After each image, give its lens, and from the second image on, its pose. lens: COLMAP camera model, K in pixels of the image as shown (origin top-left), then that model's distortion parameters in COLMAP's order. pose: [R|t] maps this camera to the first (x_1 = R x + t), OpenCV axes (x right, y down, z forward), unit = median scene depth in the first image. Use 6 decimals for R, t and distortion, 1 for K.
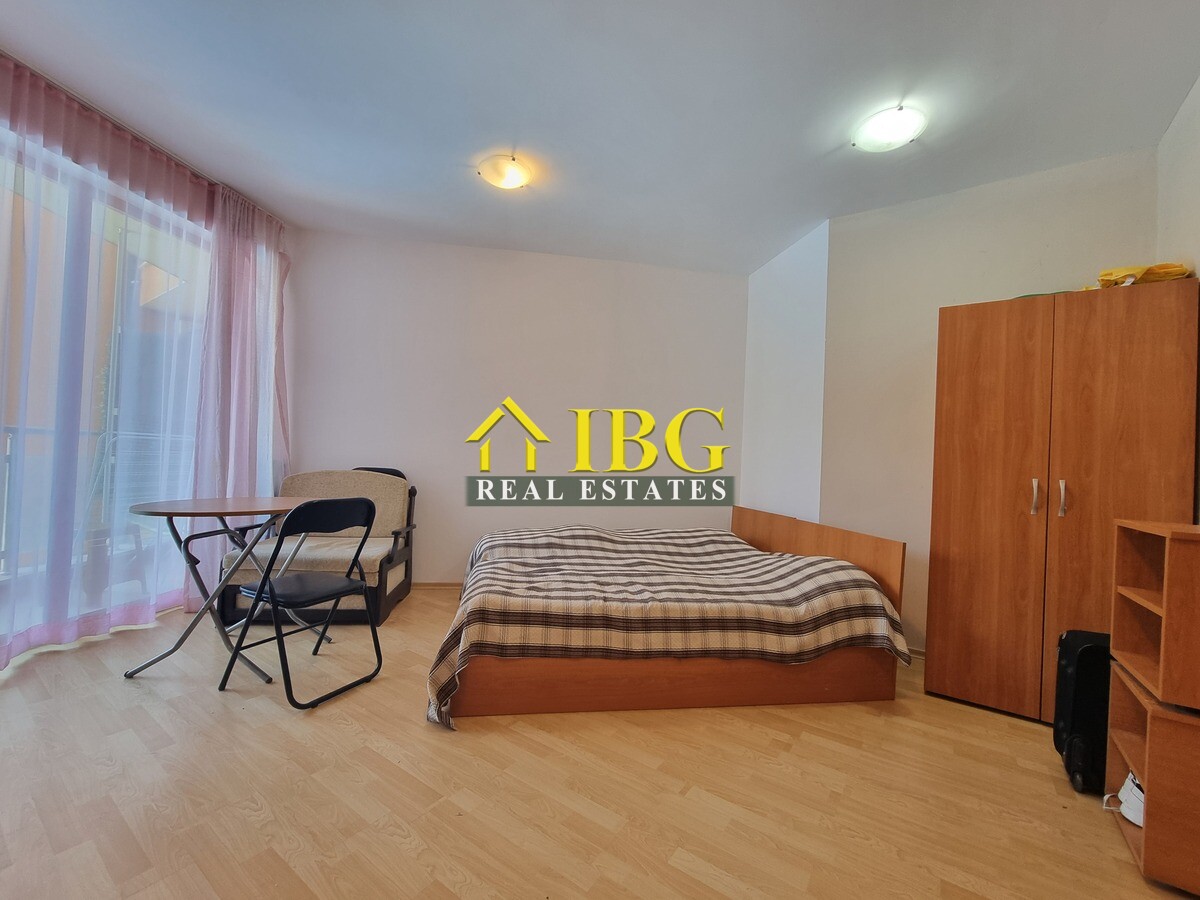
lens RADIAL K [[491.2, 0, 590.7], [0, 491.2, 455.0], [0, 0, 1]] dist [-0.001054, 0.000029]
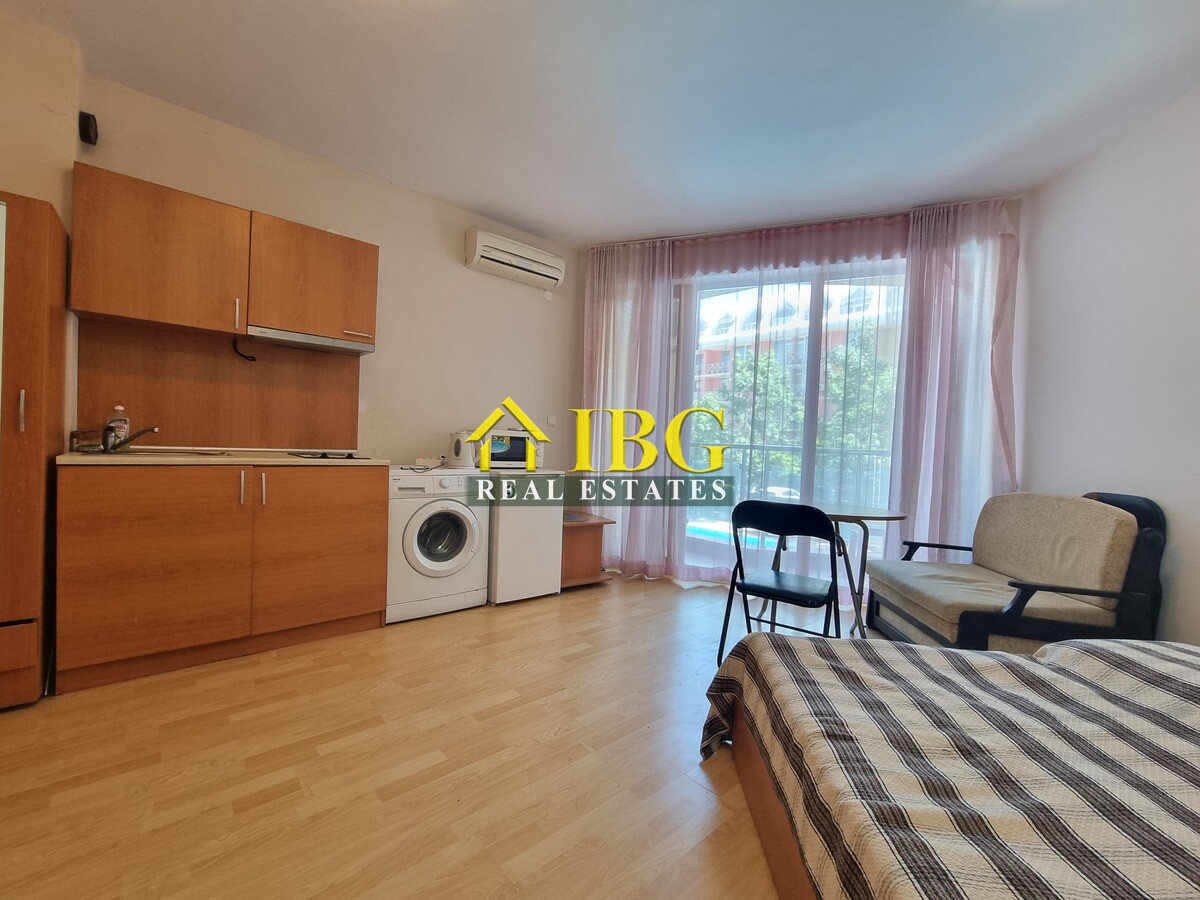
lens RADIAL K [[491.2, 0, 590.7], [0, 491.2, 455.0], [0, 0, 1]] dist [-0.001054, 0.000029]
pose [[-0.232892, -0.031914, -0.971979, 0.646353], [-0.039658, 0.998942, -0.023297, 0.033452], [0.971694, 0.033121, -0.233911, 0.961036]]
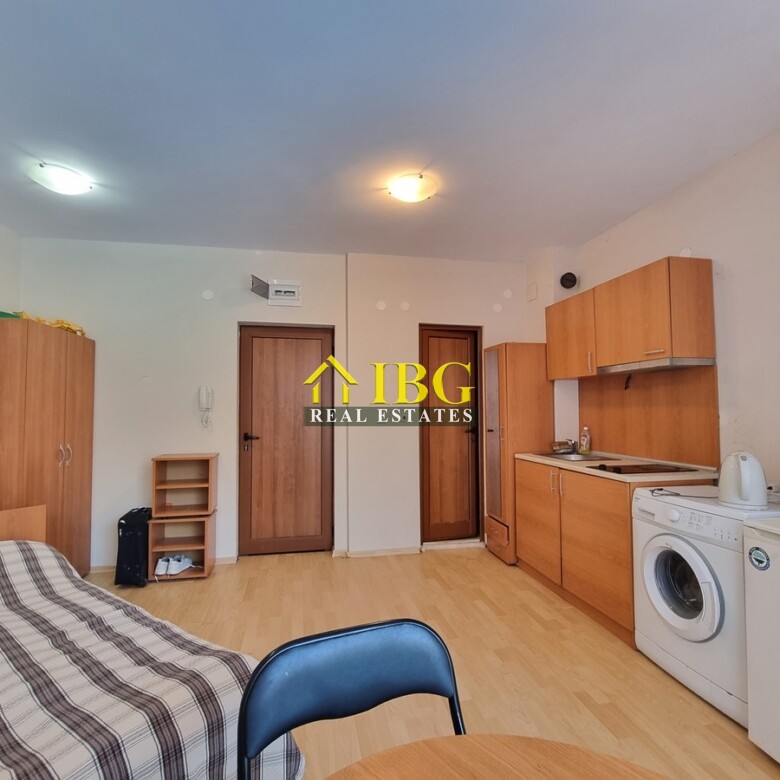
lens RADIAL K [[430.2, 0, 384.7], [0, 430.2, 393.7], [0, 0, 1]] dist [-0.004780, -0.001012]
pose [[-0.728281, -0.018728, 0.685023, -0.912347], [-0.041162, 0.999017, -0.016449, -0.150618], [-0.684042, -0.040176, -0.728336, 1.448863]]
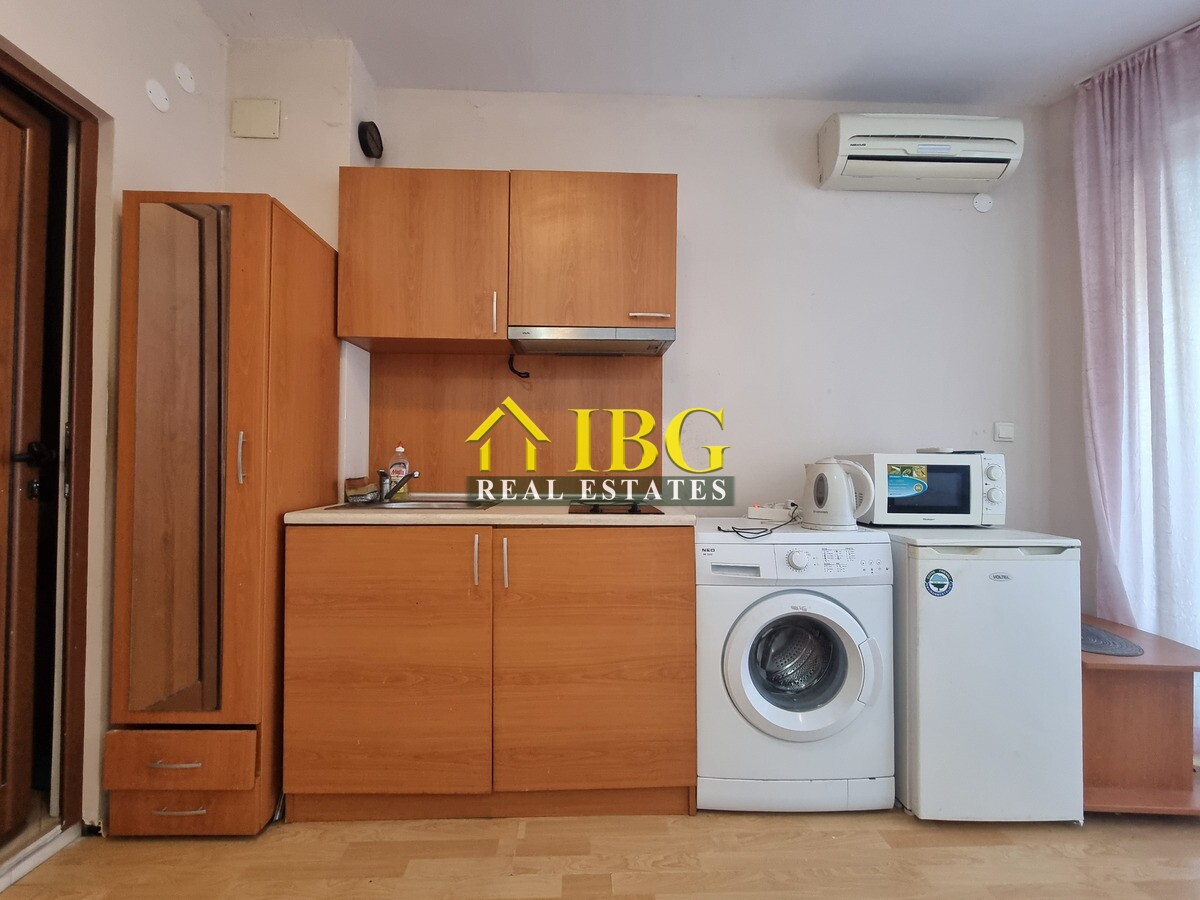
lens RADIAL K [[489.7, 0, 597.7], [0, 489.7, 455.7], [0, 0, 1]] dist [-0.004783, 0.000052]
pose [[-0.792014, -0.061583, -0.607389, 0.026520], [-0.034428, 0.997822, -0.056276, -0.008737], [0.609532, -0.023660, -0.792408, 0.607116]]
